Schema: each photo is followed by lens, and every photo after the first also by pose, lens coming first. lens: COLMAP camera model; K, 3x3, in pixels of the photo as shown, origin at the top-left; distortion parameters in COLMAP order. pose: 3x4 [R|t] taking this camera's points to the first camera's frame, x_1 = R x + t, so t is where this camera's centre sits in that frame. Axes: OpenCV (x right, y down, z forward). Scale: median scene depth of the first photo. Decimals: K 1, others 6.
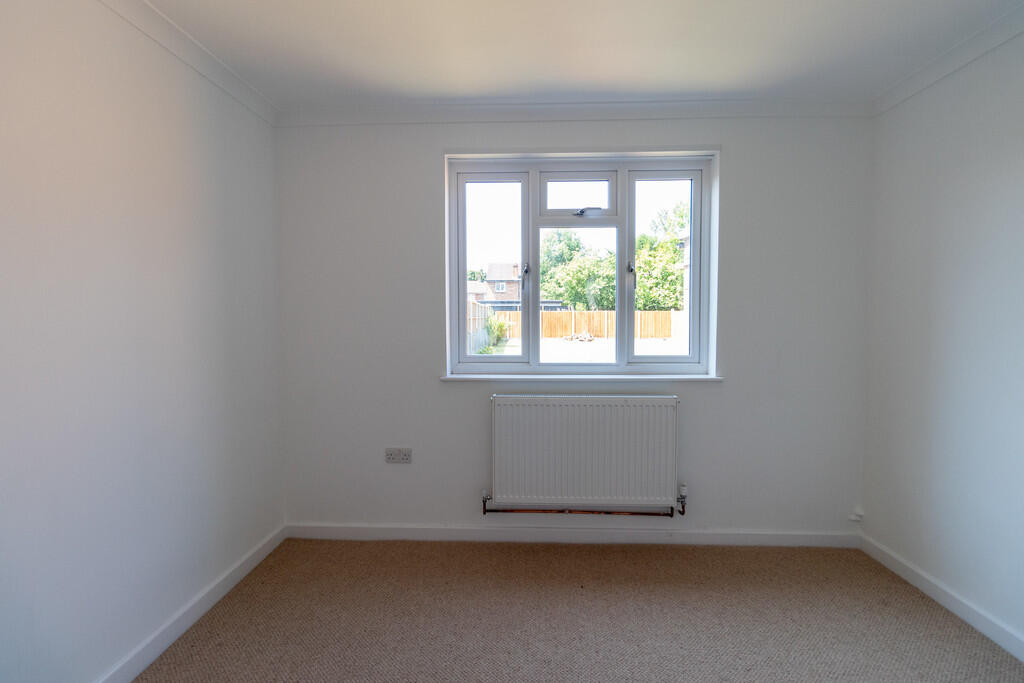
lens RADIAL K [[472.5, 0, 512.5], [0, 472.5, 334.7], [0, 0, 1]] dist [0.000809, 0.000151]
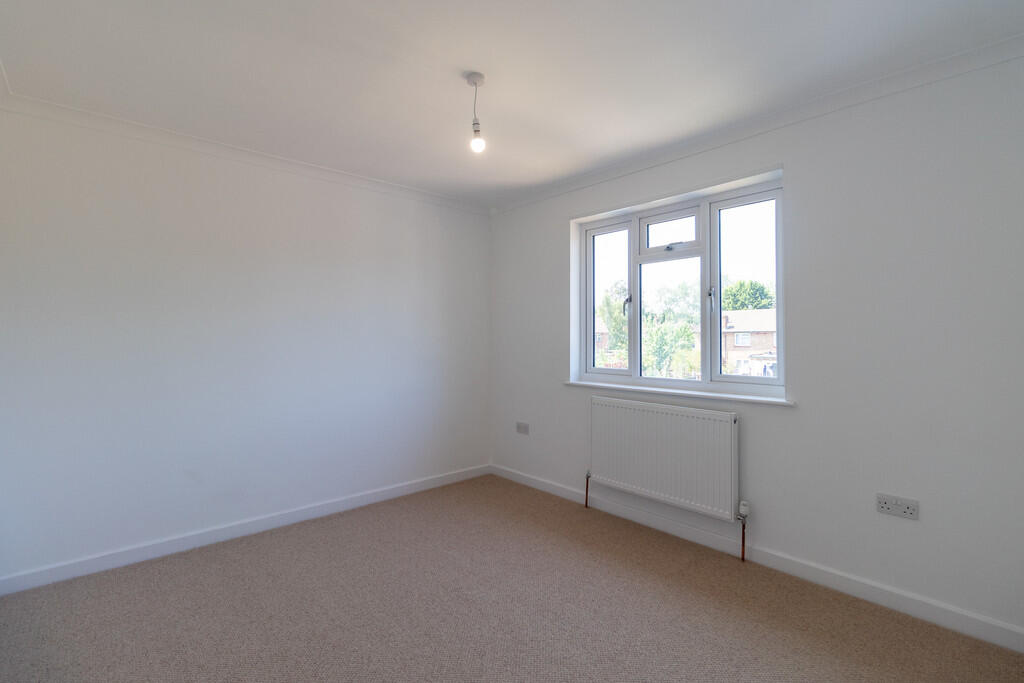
lens RADIAL K [[465.2, 0, 514.5], [0, 465.2, 330.6], [0, 0, 1]] dist [0.000000, -0.000010]
pose [[0.690027, -0.007774, -0.723742, 0.711960], [-0.028174, 0.998896, -0.037591, -0.001211], [0.723235, 0.046329, 0.689046, -0.054297]]
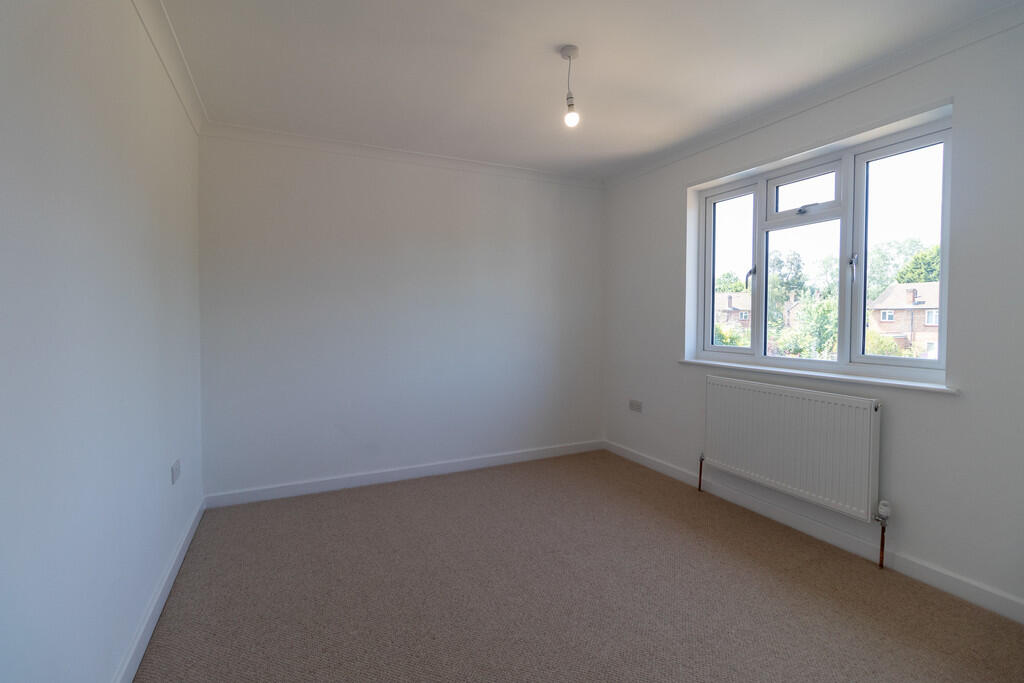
lens RADIAL K [[465.2, 0, 514.5], [0, 465.2, 330.6], [0, 0, 1]] dist [0.000000, -0.000010]
pose [[0.459357, 0.031285, -0.887700, 0.766068], [-0.032616, 0.999300, 0.018340, 0.002942], [0.887653, 0.020529, 0.460056, -0.012535]]
